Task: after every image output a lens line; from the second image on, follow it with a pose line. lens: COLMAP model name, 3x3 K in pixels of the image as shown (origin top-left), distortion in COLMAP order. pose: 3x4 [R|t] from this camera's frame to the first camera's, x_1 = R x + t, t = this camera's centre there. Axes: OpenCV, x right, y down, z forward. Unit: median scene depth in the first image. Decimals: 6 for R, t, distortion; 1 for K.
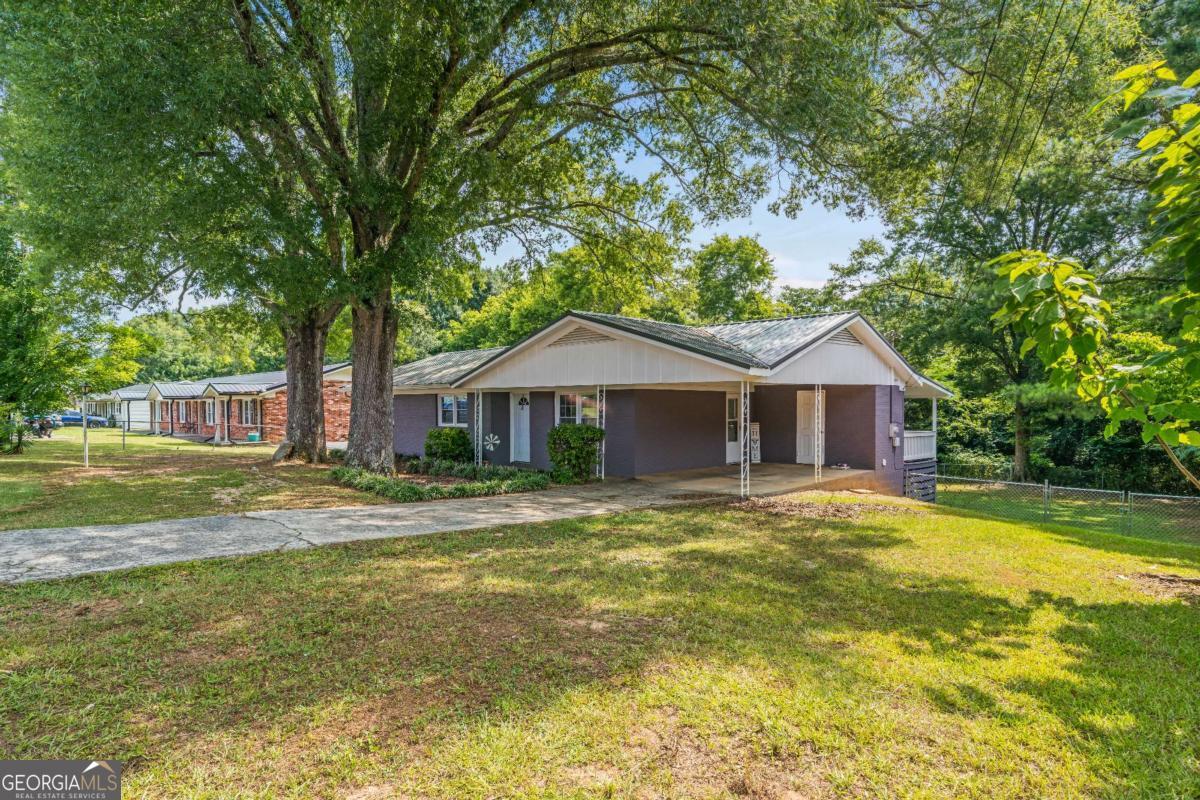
lens RADIAL K [[627.5, 0, 601.1], [0, 627.5, 400.0], [0, 0, 1]] dist [0.002041, 0.000145]
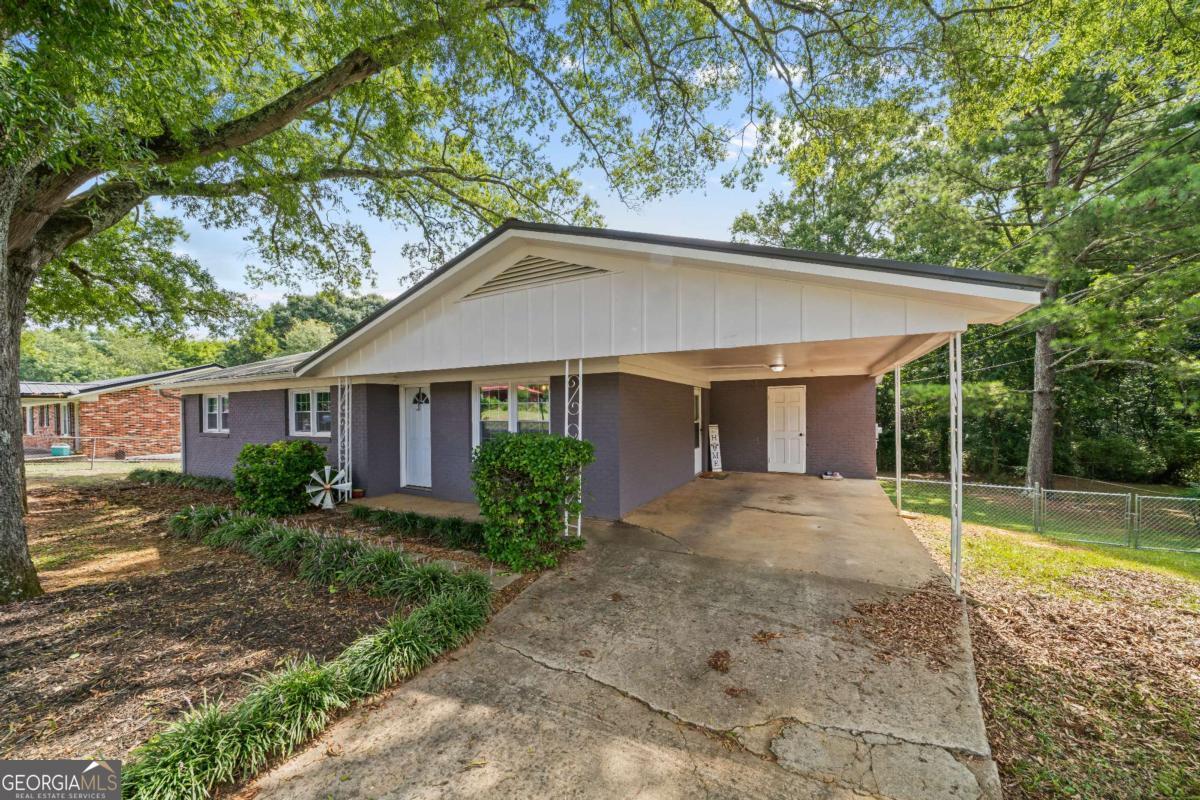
lens RADIAL K [[415.9, 0, 600.4], [0, 415.9, 412.7], [0, 0, 1]] dist [-0.002218, -0.000122]
pose [[0.961393, -0.005638, 0.275122, -0.058552], [0.003433, 0.999958, 0.008495, 0.014240], [-0.275158, -0.007222, 0.961372, 0.496882]]
